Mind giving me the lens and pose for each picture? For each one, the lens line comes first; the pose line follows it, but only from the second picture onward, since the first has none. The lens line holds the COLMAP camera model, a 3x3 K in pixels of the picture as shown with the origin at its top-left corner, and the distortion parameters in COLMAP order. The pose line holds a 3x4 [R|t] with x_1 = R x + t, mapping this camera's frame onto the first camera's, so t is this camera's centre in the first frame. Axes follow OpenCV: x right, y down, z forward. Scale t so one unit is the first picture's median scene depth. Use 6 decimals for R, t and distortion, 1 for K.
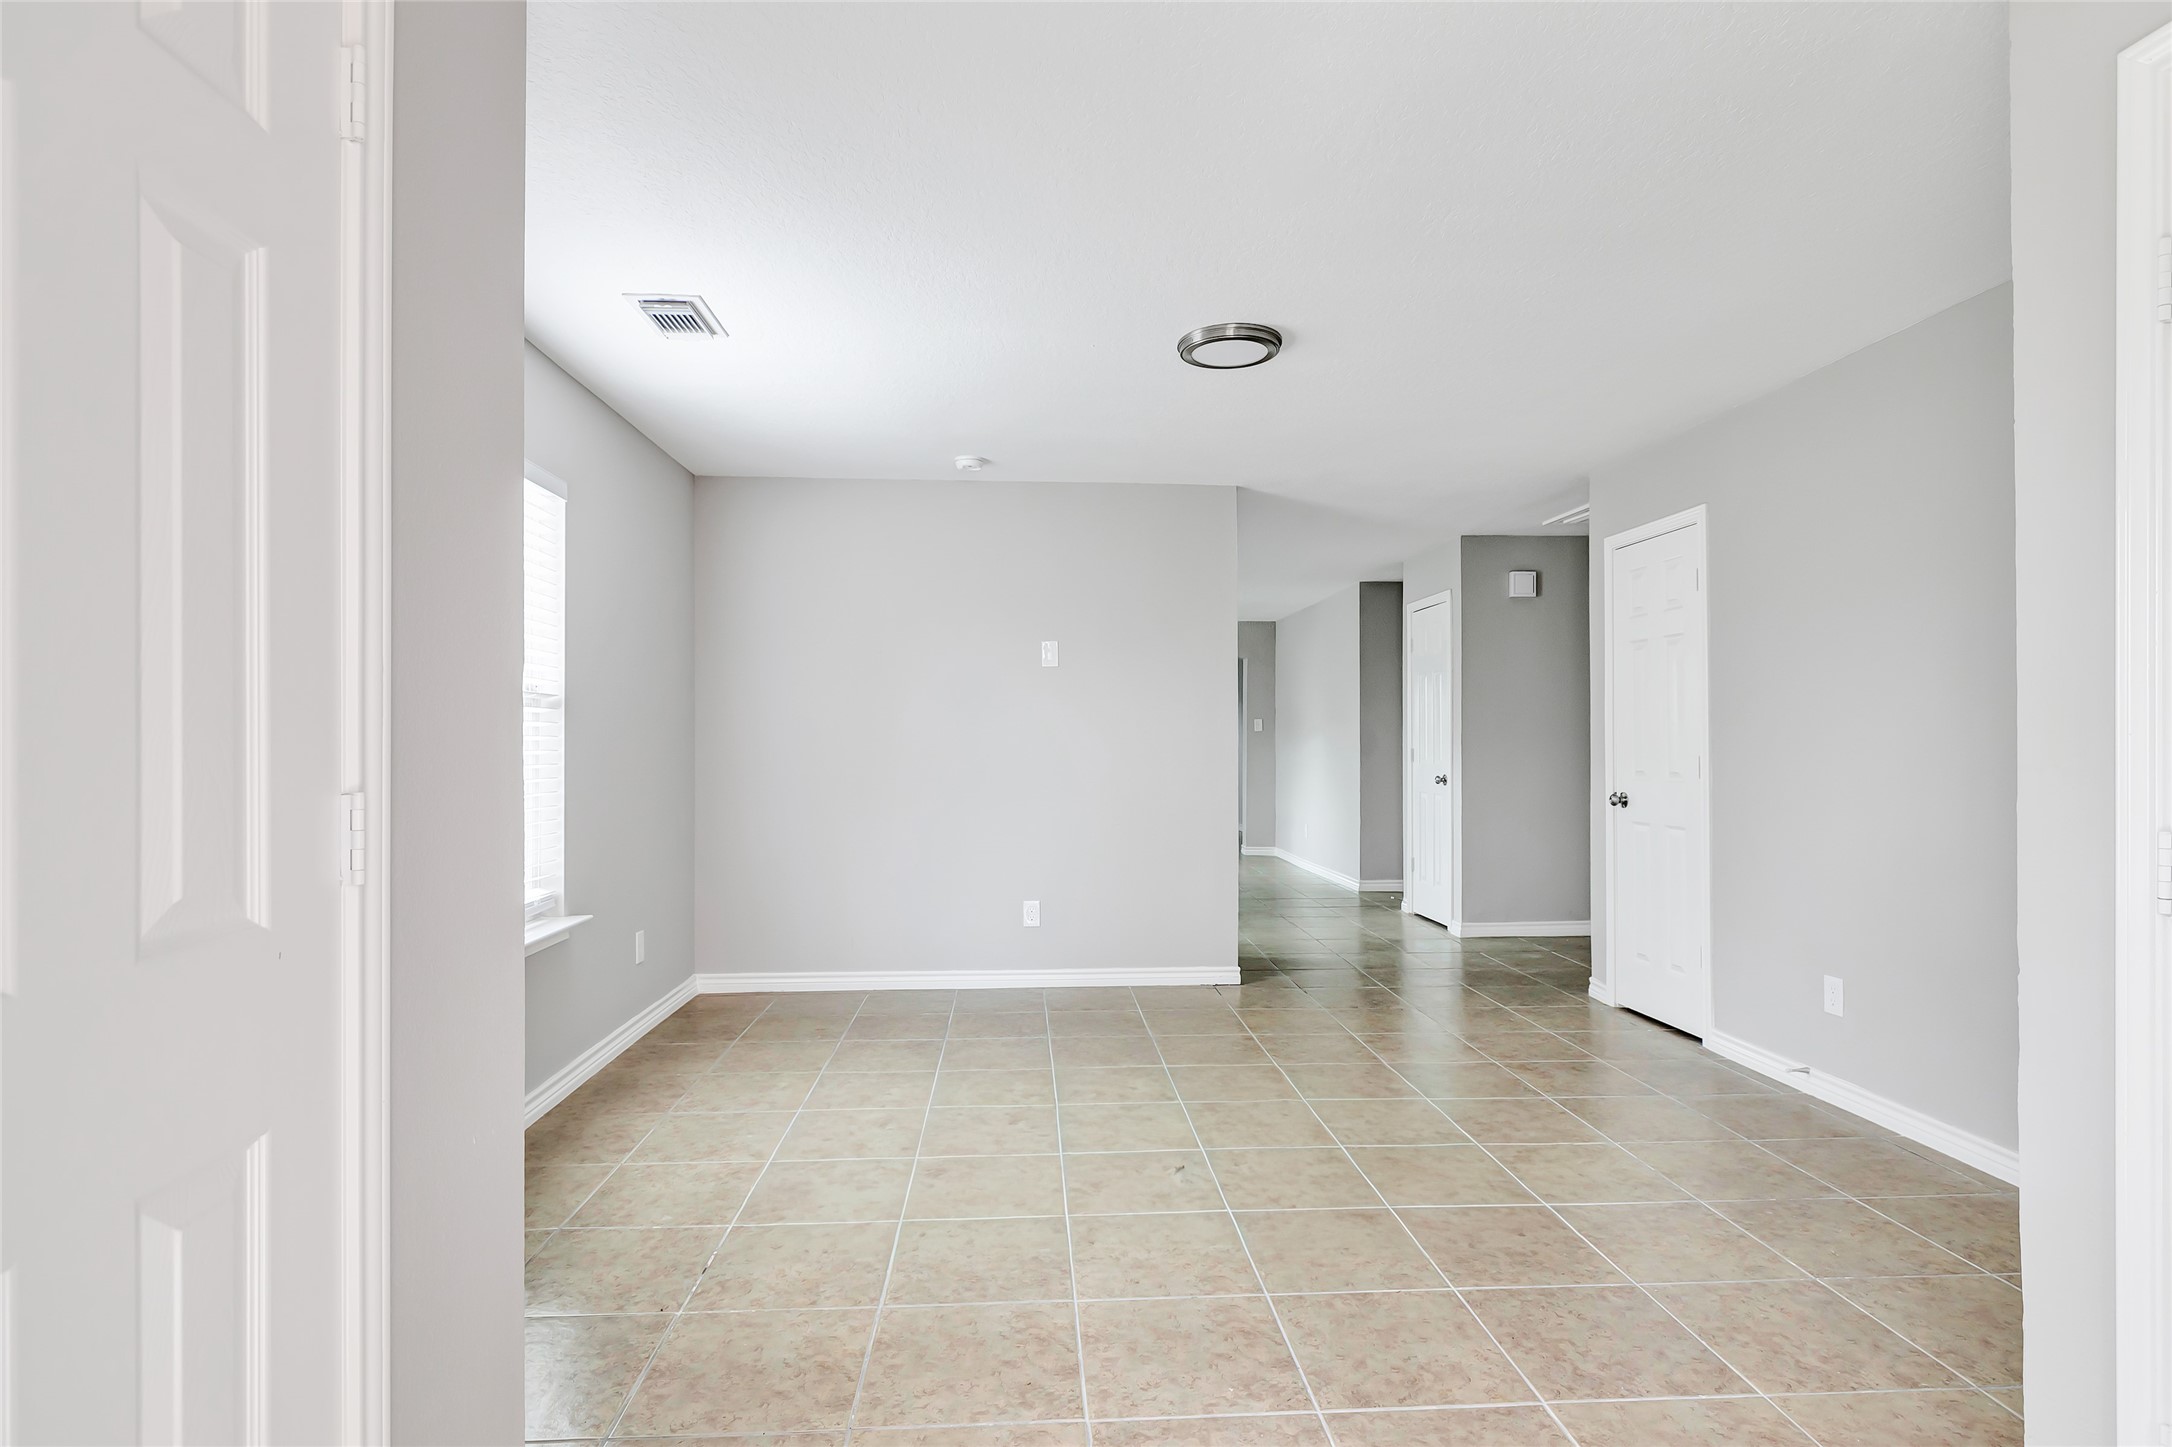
lens RADIAL K [[1101.8, 0, 1076.5], [0, 1101.8, 734.6], [0, 0, 1]] dist [-0.004273, -0.000408]
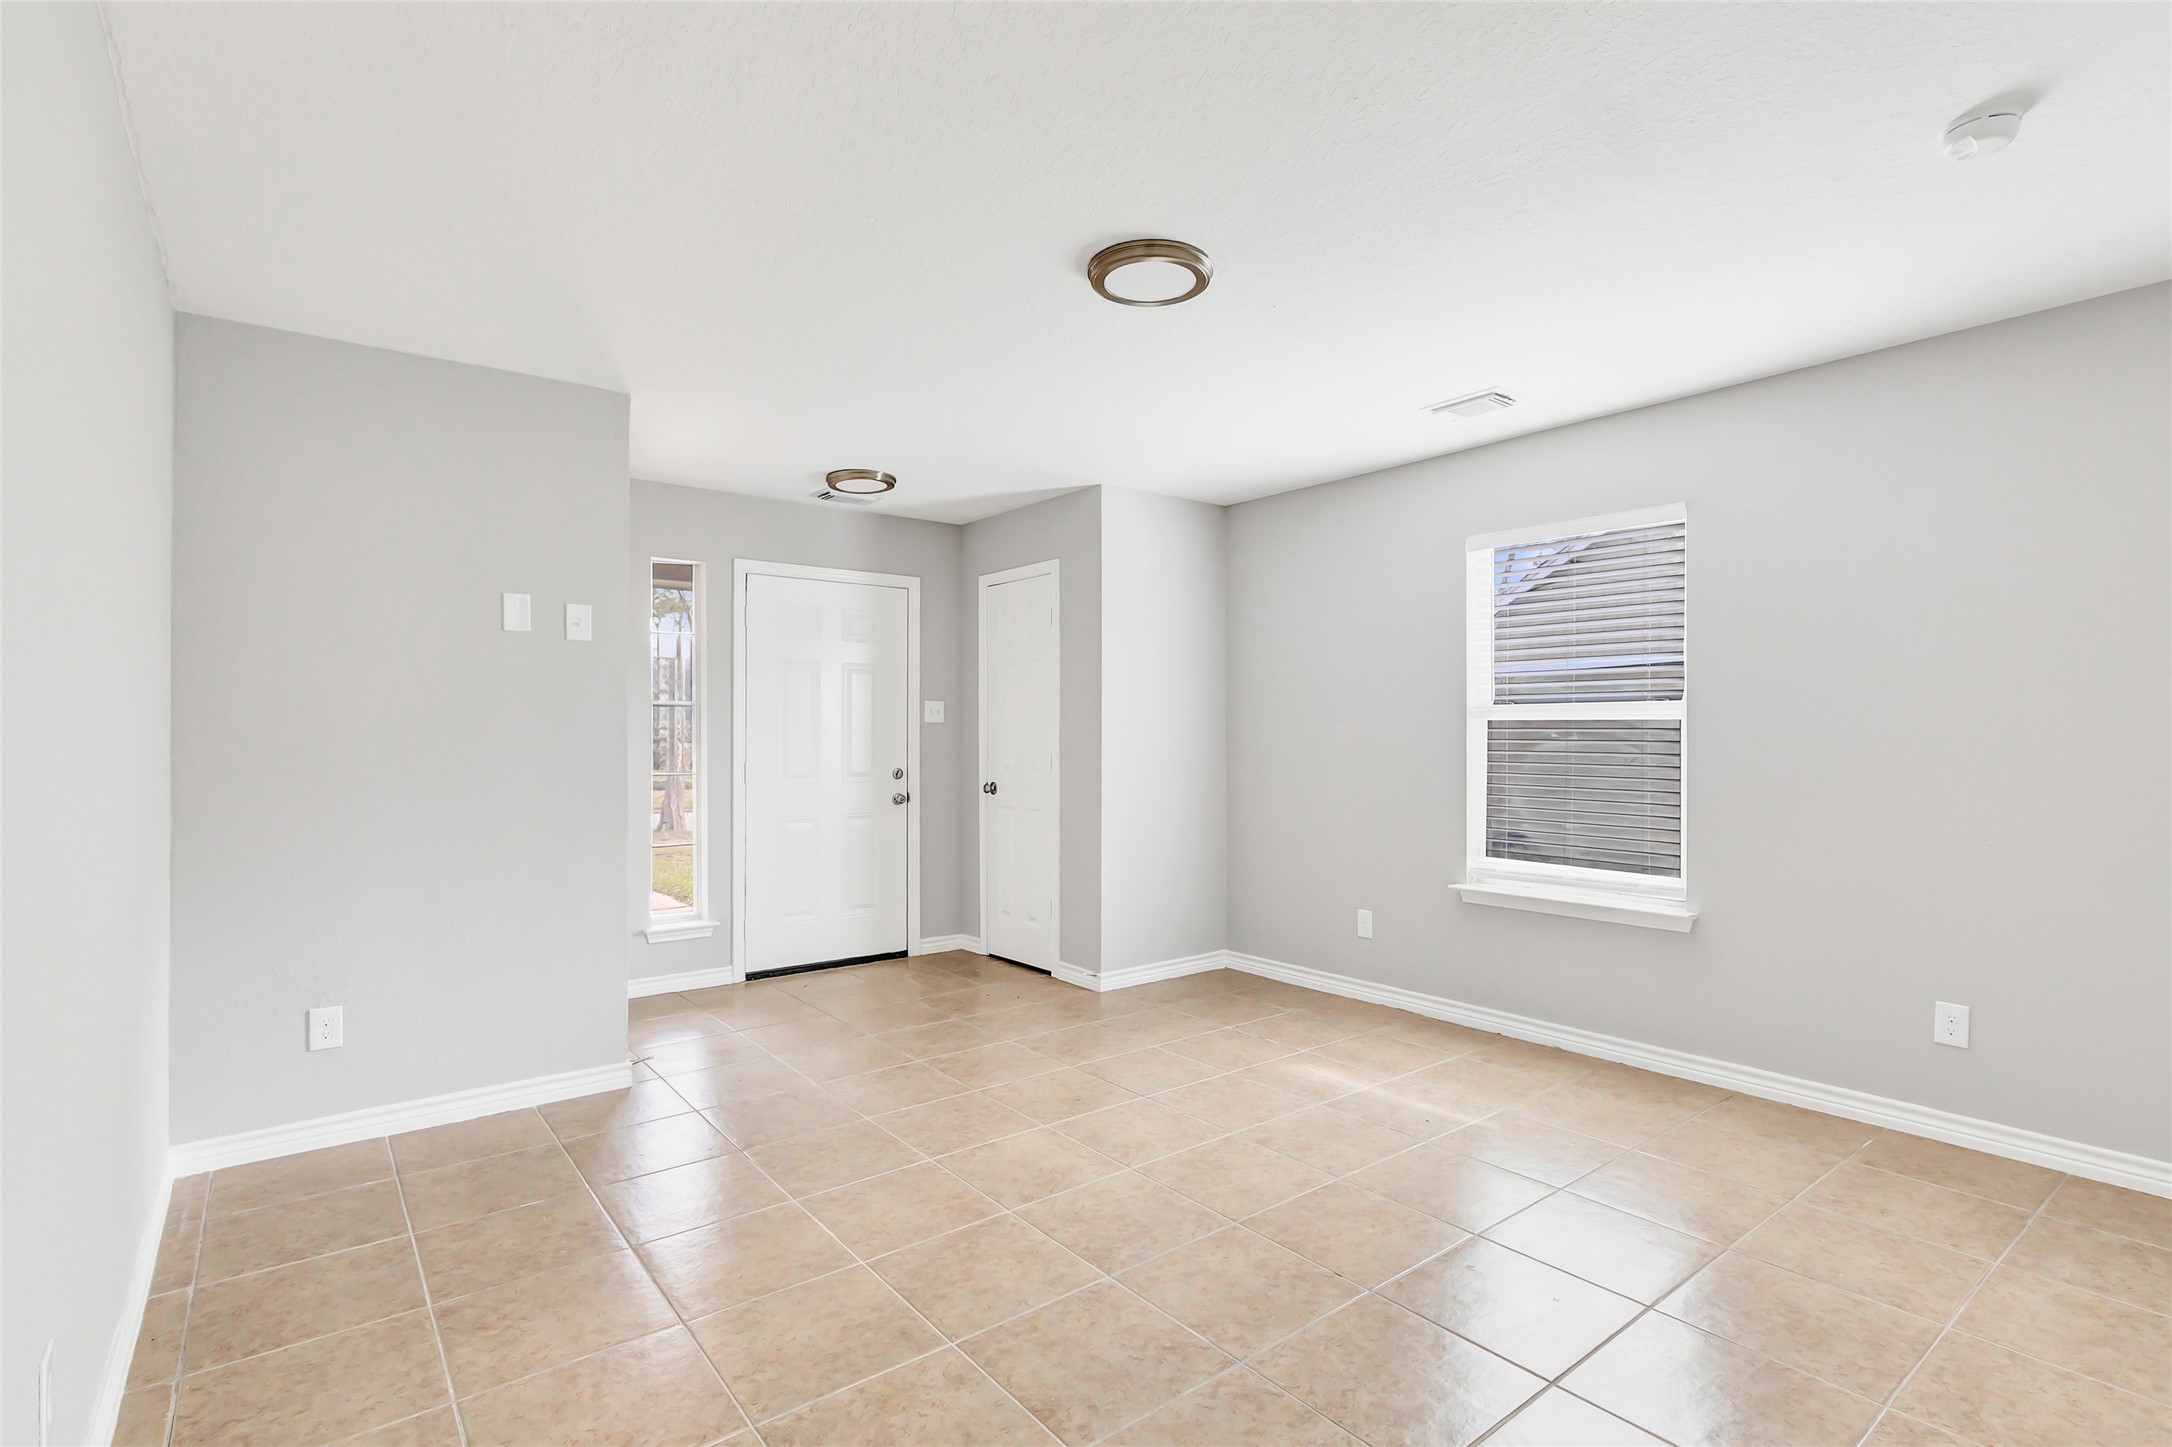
lens RADIAL K [[1035.4, 0, 1095.1], [0, 1035.4, 737.5], [0, 0, 1]] dist [-0.004435, -0.000967]
pose [[-0.820212, 0.003842, -0.572047, 0.485854], [0.005476, 0.999984, -0.001135, -0.003327], [0.572034, -0.004064, -0.820220, 1.272281]]
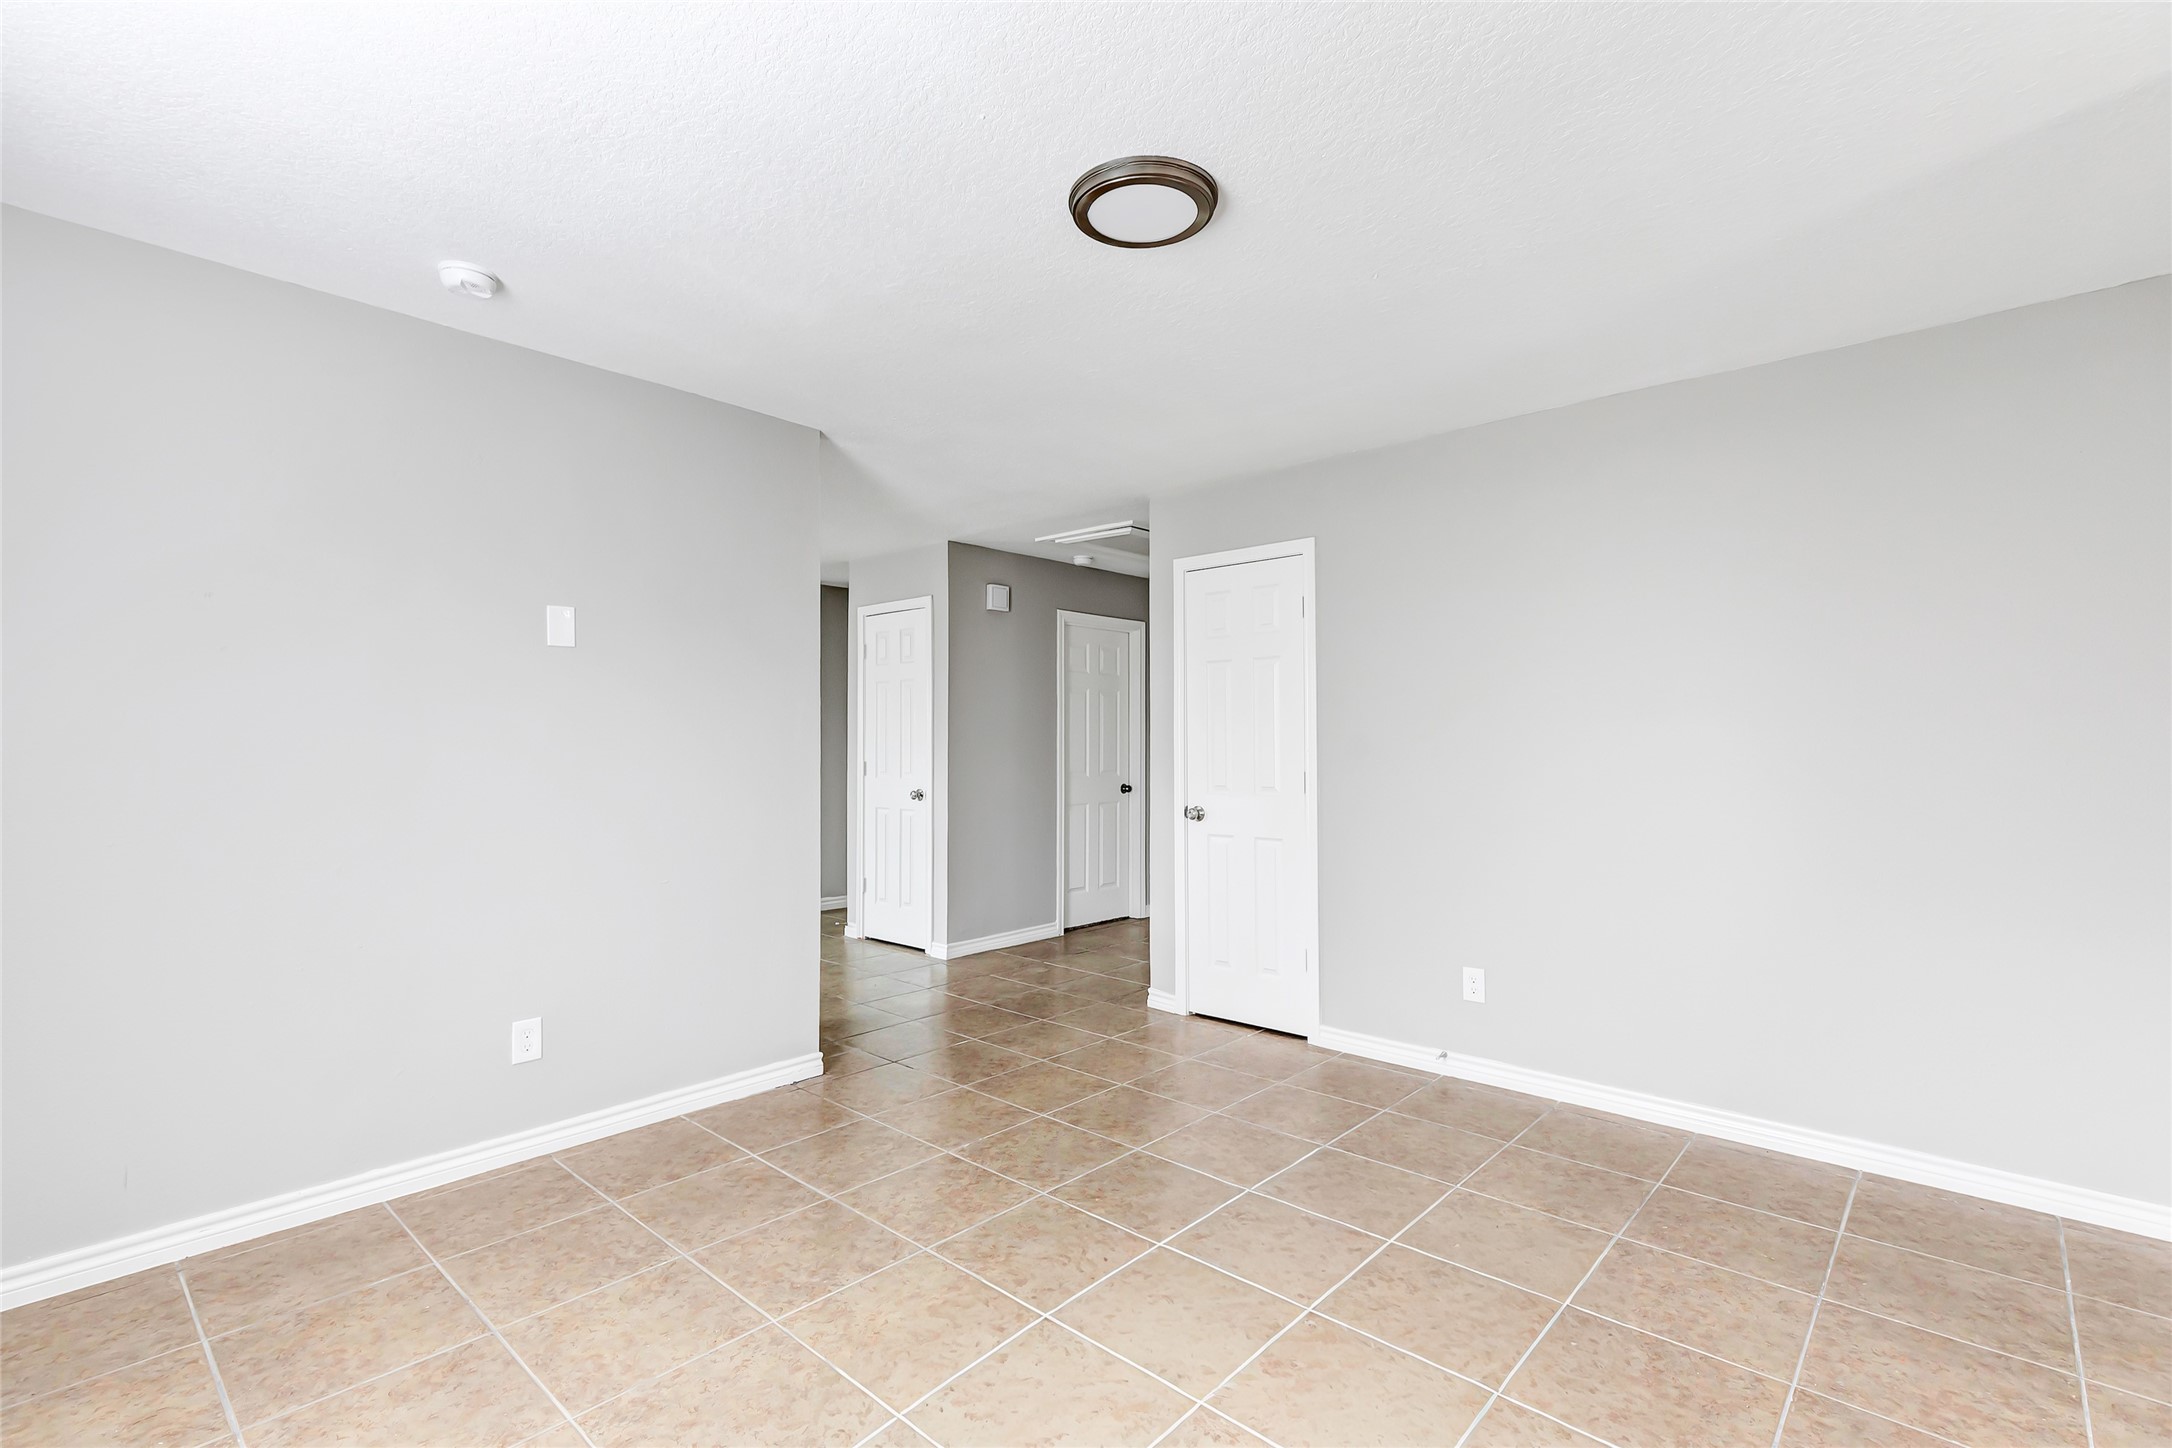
lens RADIAL K [[985.5, 0, 1090.0], [0, 985.5, 733.2], [0, 0, 1]] dist [-0.001071, 0.001199]
pose [[0.710726, 0.008261, 0.703421, -0.254160], [-0.004031, 0.999962, -0.007670, -0.009985], [-0.703458, 0.002616, 0.710732, 0.461967]]
